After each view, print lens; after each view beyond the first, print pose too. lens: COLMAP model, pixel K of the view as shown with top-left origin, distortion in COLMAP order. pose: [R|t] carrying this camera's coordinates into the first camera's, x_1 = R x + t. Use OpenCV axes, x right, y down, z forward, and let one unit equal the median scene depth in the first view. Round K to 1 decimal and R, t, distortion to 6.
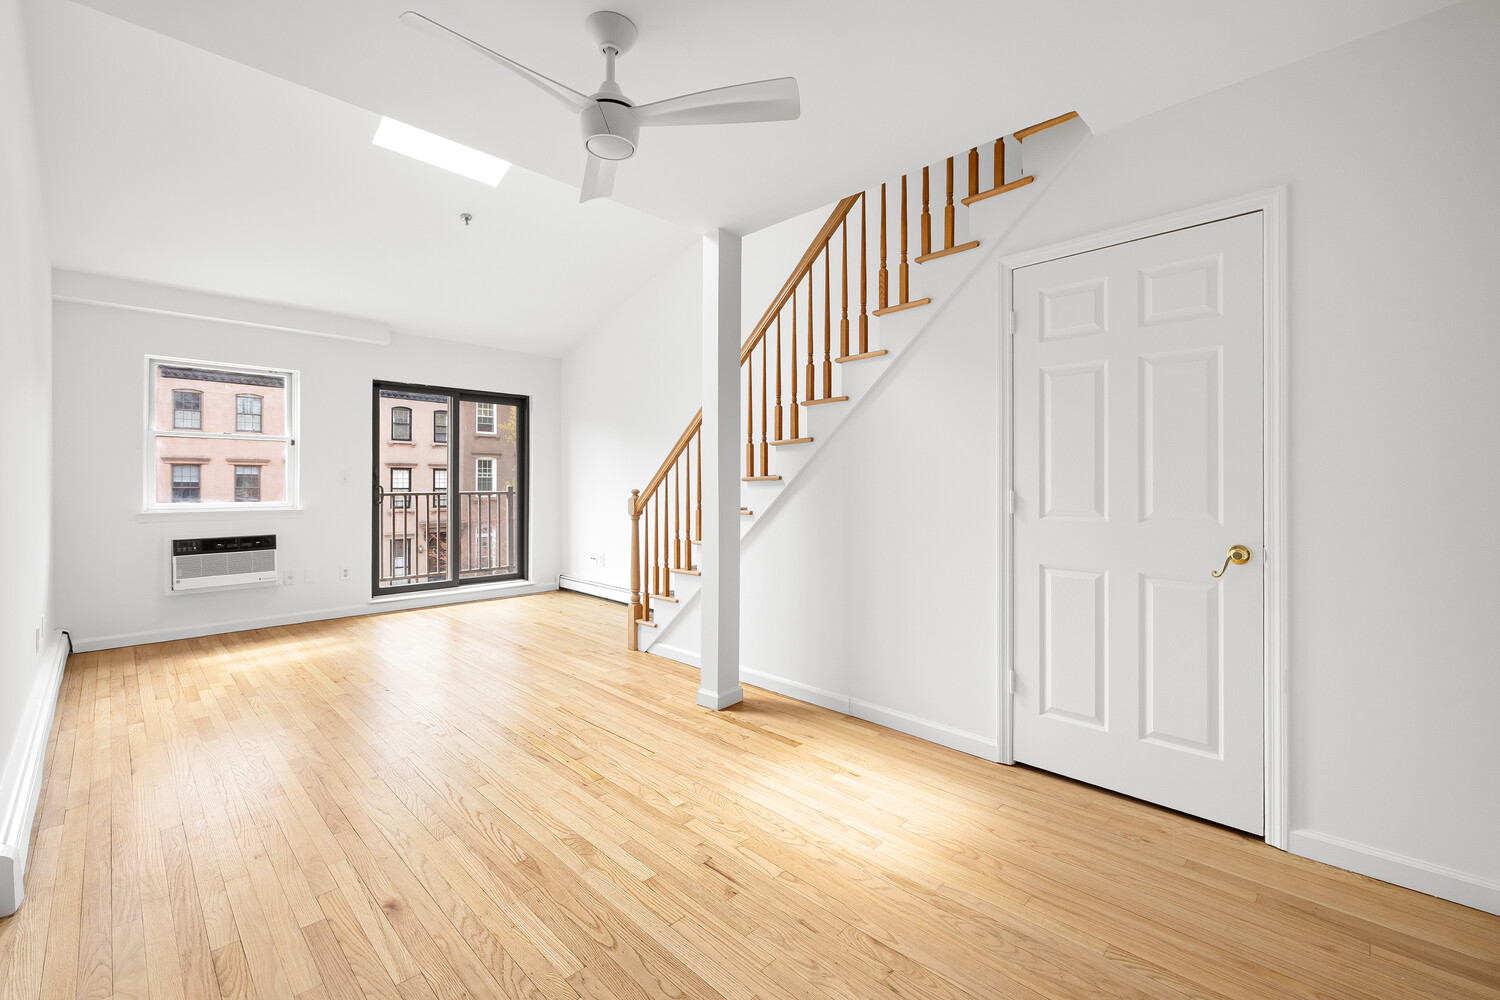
lens RADIAL K [[652.8, 0, 752.8], [0, 652.8, 486.2], [0, 0, 1]] dist [0.003425, 0.000184]
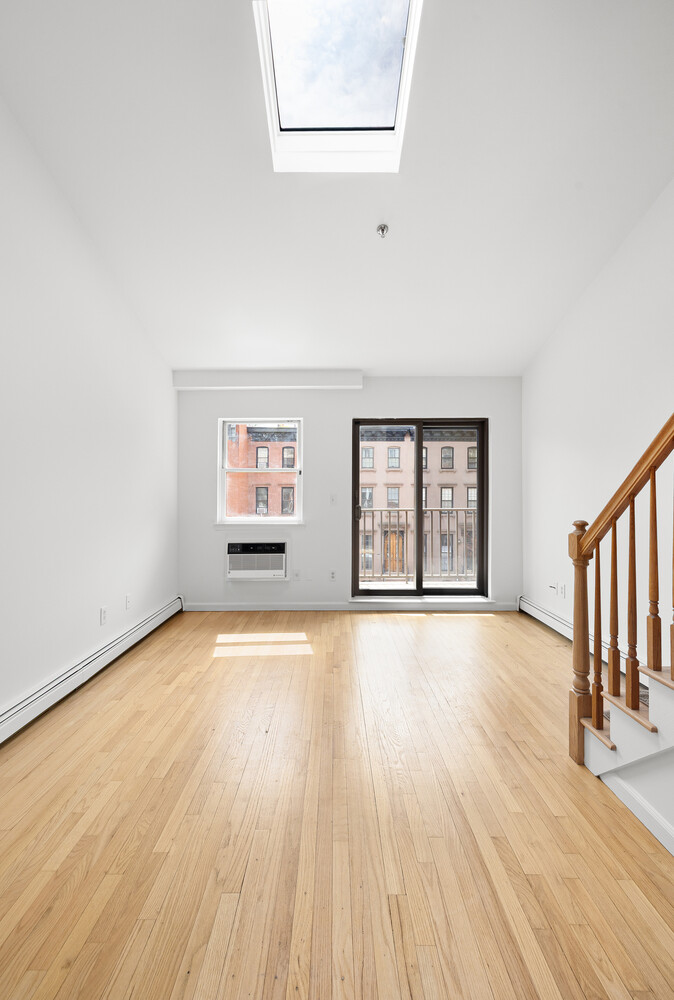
lens RADIAL K [[435.2, 0, 326.7], [0, 435.2, 494.0], [0, 0, 1]] dist [0.003425, 0.000184]
pose [[0.694469, -0.006633, -0.719492, -0.034145], [0.001238, 0.999967, -0.008024, -0.017524], [0.719522, 0.004682, 0.694454, 0.452466]]
